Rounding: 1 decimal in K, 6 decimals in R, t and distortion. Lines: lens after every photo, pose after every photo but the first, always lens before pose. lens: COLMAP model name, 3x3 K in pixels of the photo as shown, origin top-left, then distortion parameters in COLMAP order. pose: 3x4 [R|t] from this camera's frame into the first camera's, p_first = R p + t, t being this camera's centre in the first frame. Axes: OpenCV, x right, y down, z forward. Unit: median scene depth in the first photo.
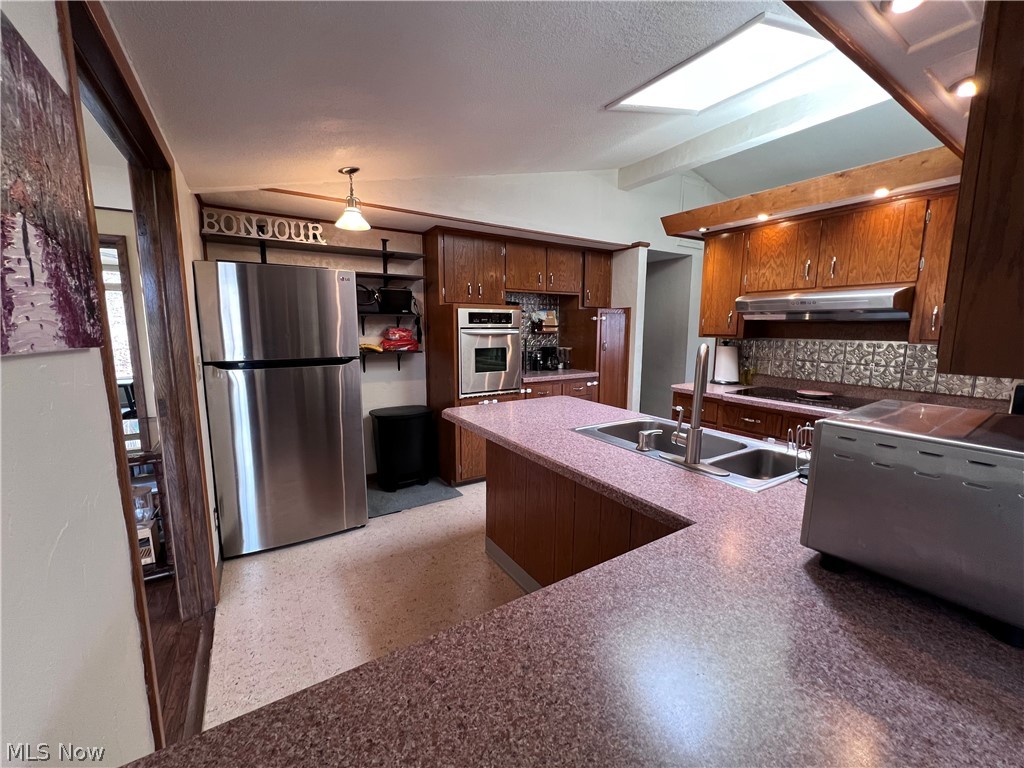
lens RADIAL K [[408.9, 0, 508.3], [0, 408.9, 380.9], [0, 0, 1]] dist [0.000346, 0.000716]
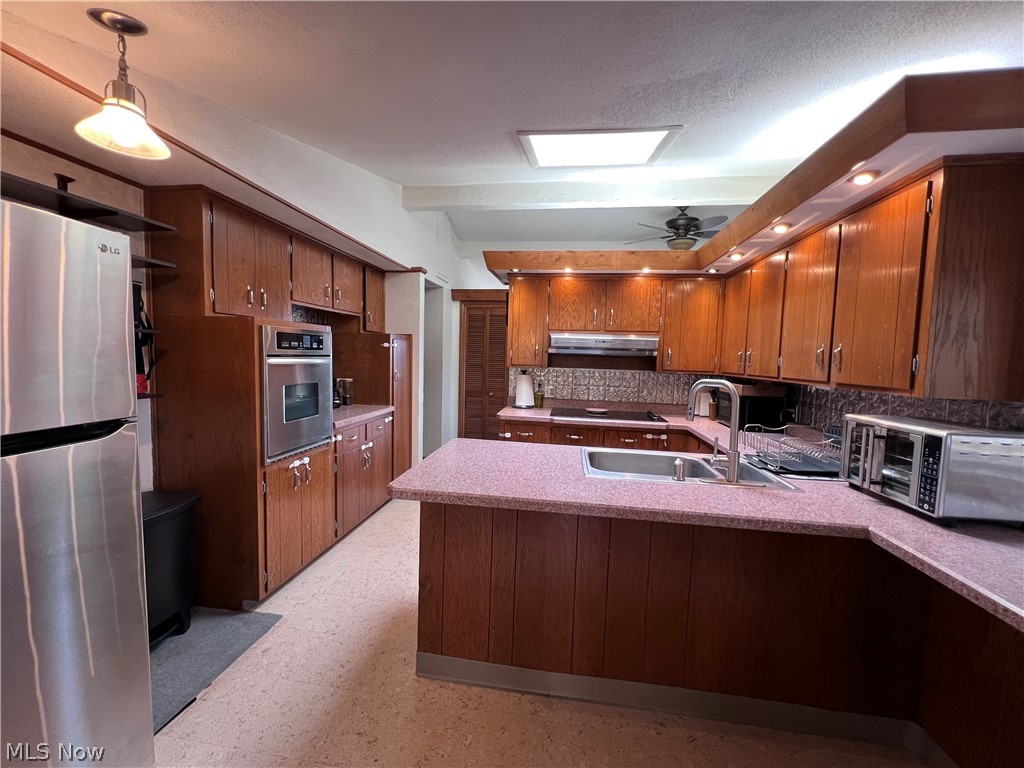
lens RADIAL K [[408.9, 0, 511.0], [0, 408.9, 381.7], [0, 0, 1]] dist [0.000346, 0.000716]
pose [[0.650039, -0.034862, 0.759101, -0.338585], [0.076226, 0.996900, -0.019491, -0.044008], [-0.756068, 0.070533, 0.650682, 0.277988]]
